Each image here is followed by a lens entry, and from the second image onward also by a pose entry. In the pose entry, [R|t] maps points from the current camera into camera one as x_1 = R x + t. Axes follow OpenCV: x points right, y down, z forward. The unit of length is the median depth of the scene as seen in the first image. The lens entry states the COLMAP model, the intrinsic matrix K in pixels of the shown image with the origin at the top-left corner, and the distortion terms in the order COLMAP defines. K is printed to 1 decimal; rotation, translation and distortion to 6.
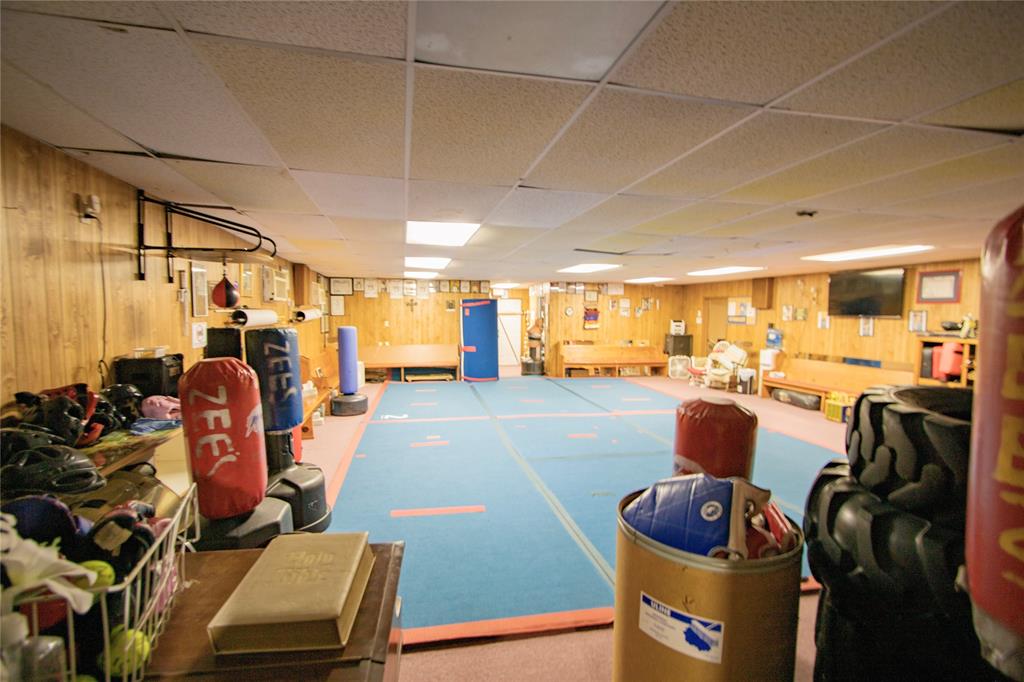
lens RADIAL K [[467.6, 0, 511.0], [0, 467.6, 343.1], [0, 0, 1]] dist [-0.016073, -0.000426]
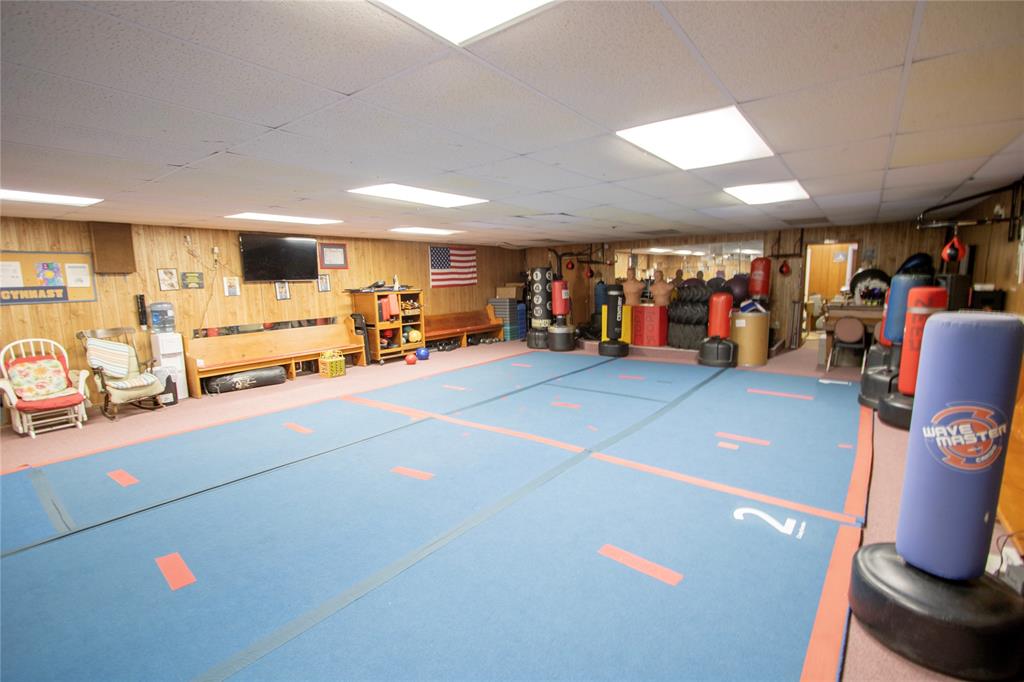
lens RADIAL K [[467.6, 0, 510.7], [0, 467.6, 342.1], [0, 0, 1]] dist [-0.016073, -0.000426]
pose [[-0.643467, -0.095295, 0.759519, -0.387975], [0.068827, 0.980999, 0.181394, -0.080533], [-0.762374, 0.168996, -0.624681, 1.364059]]
